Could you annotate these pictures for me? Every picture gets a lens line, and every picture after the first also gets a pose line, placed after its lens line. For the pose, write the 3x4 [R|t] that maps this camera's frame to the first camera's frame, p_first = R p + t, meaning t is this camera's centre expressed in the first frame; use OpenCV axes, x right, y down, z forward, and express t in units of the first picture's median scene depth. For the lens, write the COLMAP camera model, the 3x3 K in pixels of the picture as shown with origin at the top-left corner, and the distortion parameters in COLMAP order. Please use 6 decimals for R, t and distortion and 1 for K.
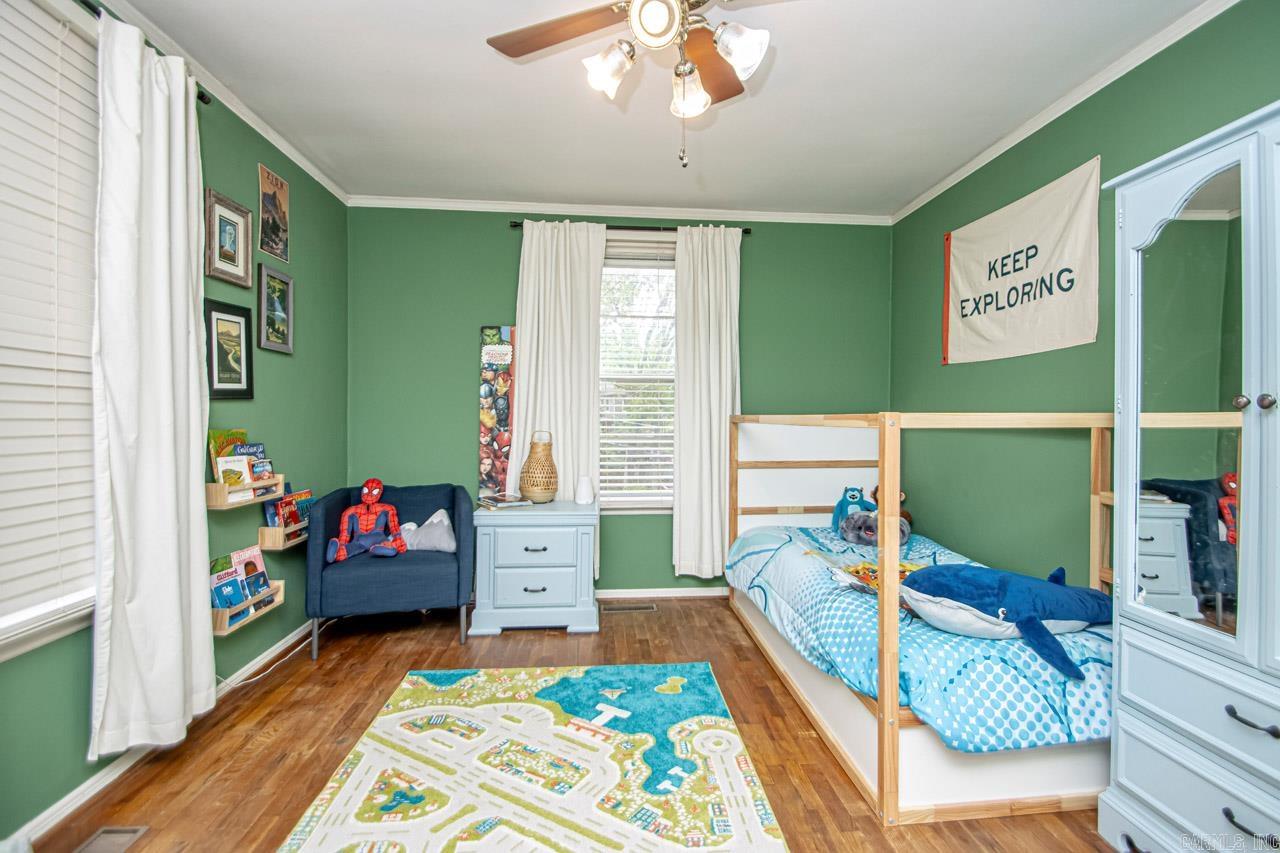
lens RADIAL K [[595.2, 0, 647.6], [0, 595.2, 423.0], [0, 0, 1]] dist [0.016941, -0.018978]
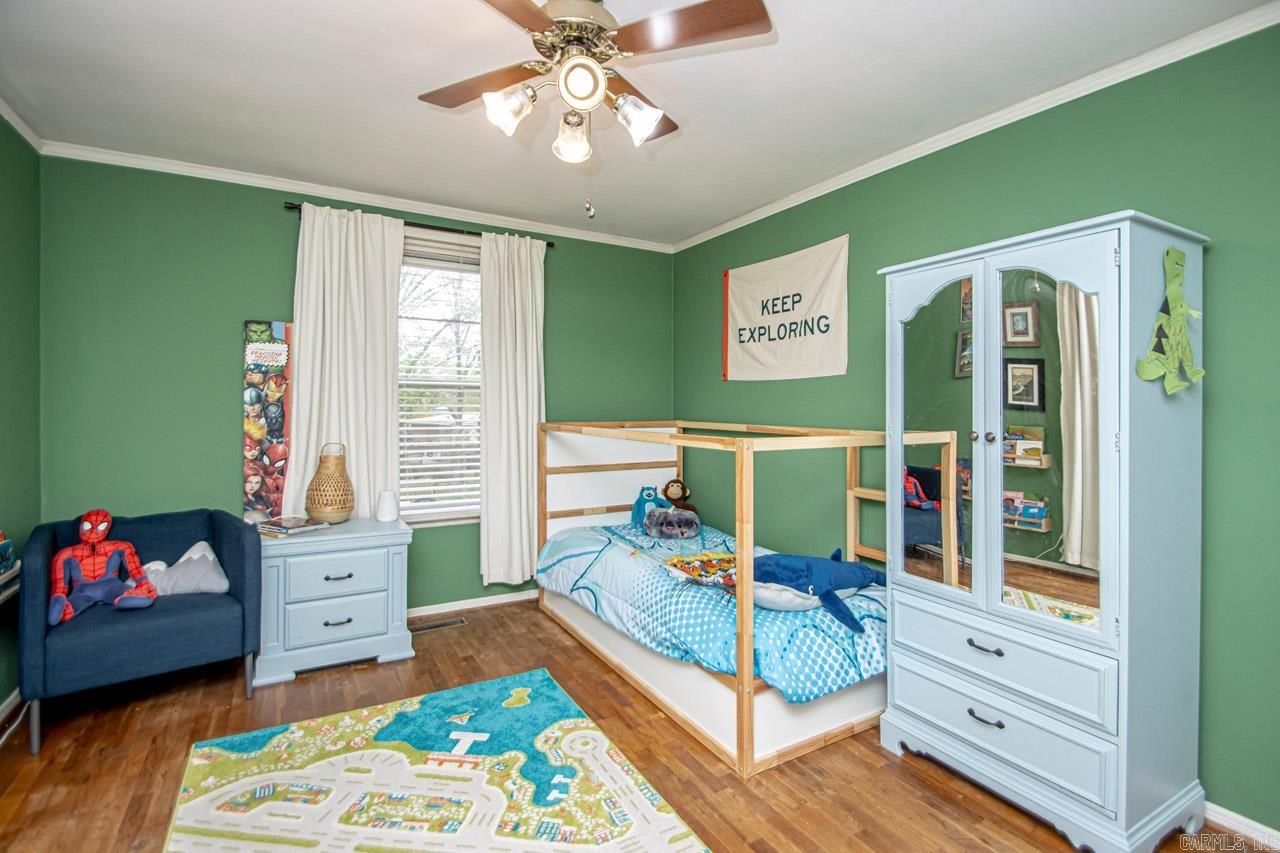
lens RADIAL K [[579.6, 0, 671.0], [0, 579.6, 417.9], [0, 0, 1]] dist [0.014560, -0.018106]
pose [[0.907305, -0.002899, 0.420462, -0.126269], [0.003804, 0.999992, -0.001314, -0.032176], [-0.420455, 0.002792, 0.907309, -0.008725]]
